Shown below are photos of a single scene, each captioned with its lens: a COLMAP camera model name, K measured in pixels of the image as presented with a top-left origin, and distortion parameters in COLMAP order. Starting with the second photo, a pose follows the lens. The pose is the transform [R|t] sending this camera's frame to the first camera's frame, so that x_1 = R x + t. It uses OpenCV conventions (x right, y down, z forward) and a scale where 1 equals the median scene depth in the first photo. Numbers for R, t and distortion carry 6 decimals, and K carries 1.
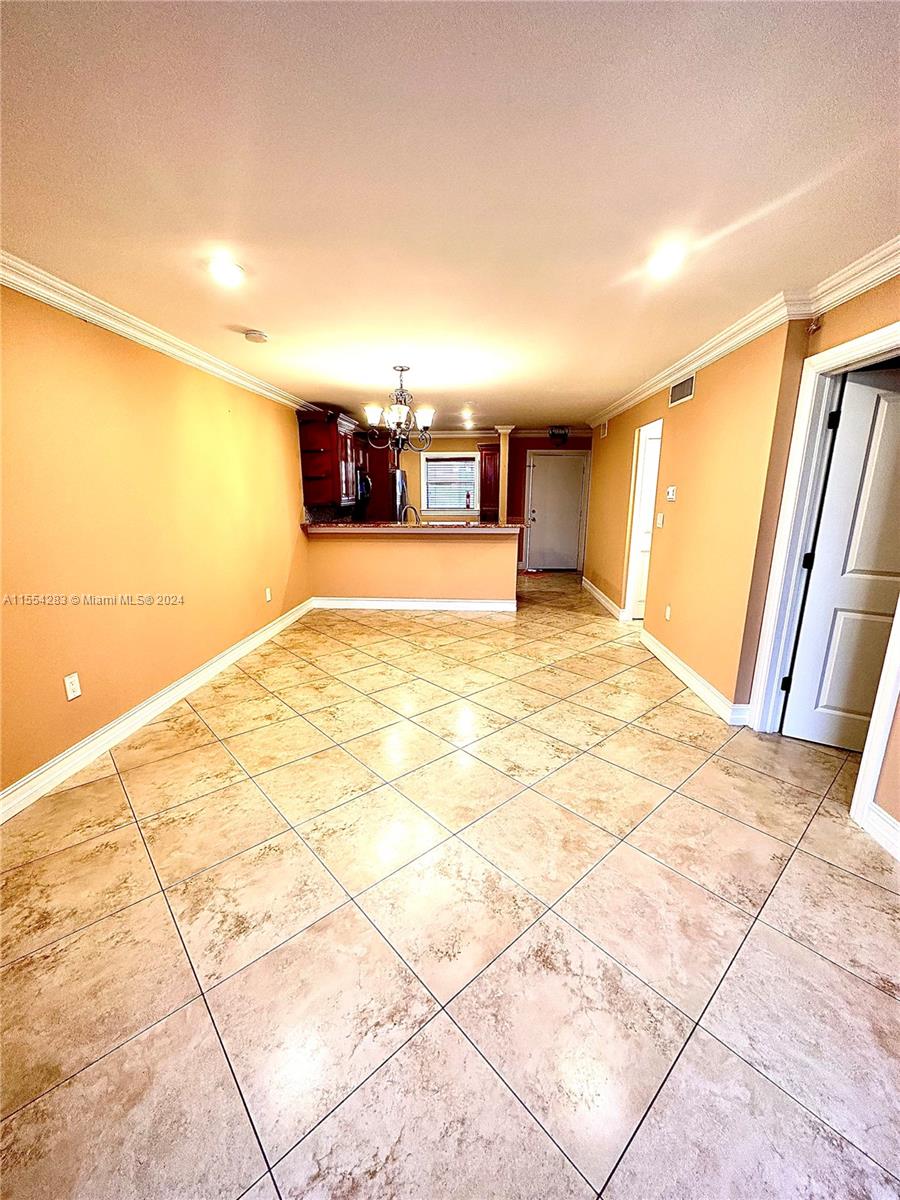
lens RADIAL K [[483.5, 0, 450.0], [0, 483.5, 600.0], [0, 0, 1]] dist [0.000849, 0.000147]
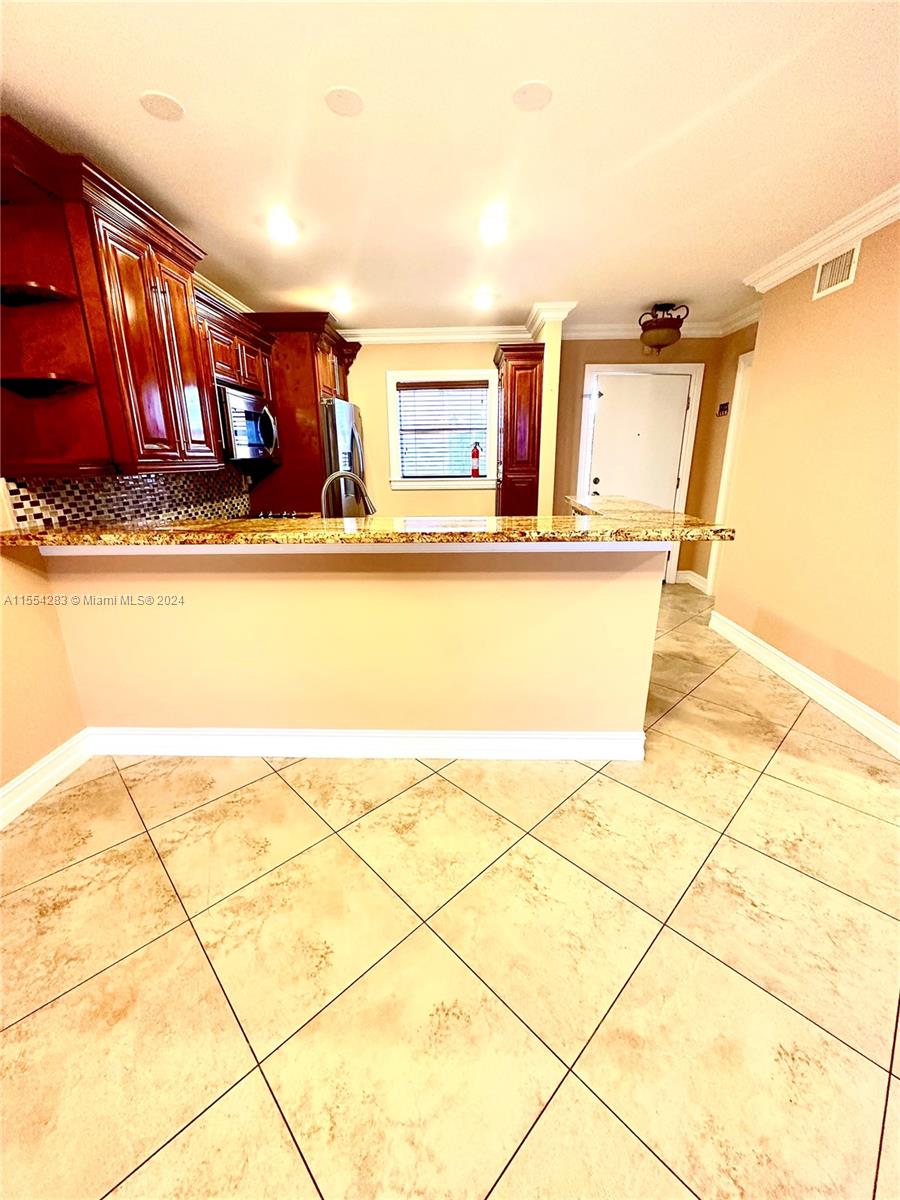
lens RADIAL K [[483.5, 0, 450.0], [0, 483.5, 600.0], [0, 0, 1]] dist [0.000849, 0.000147]
pose [[0.999297, -0.021278, 0.030861, -0.013571], [0.019254, 0.997736, 0.064437, -0.095594], [-0.032162, -0.063798, 0.997444, 0.497066]]
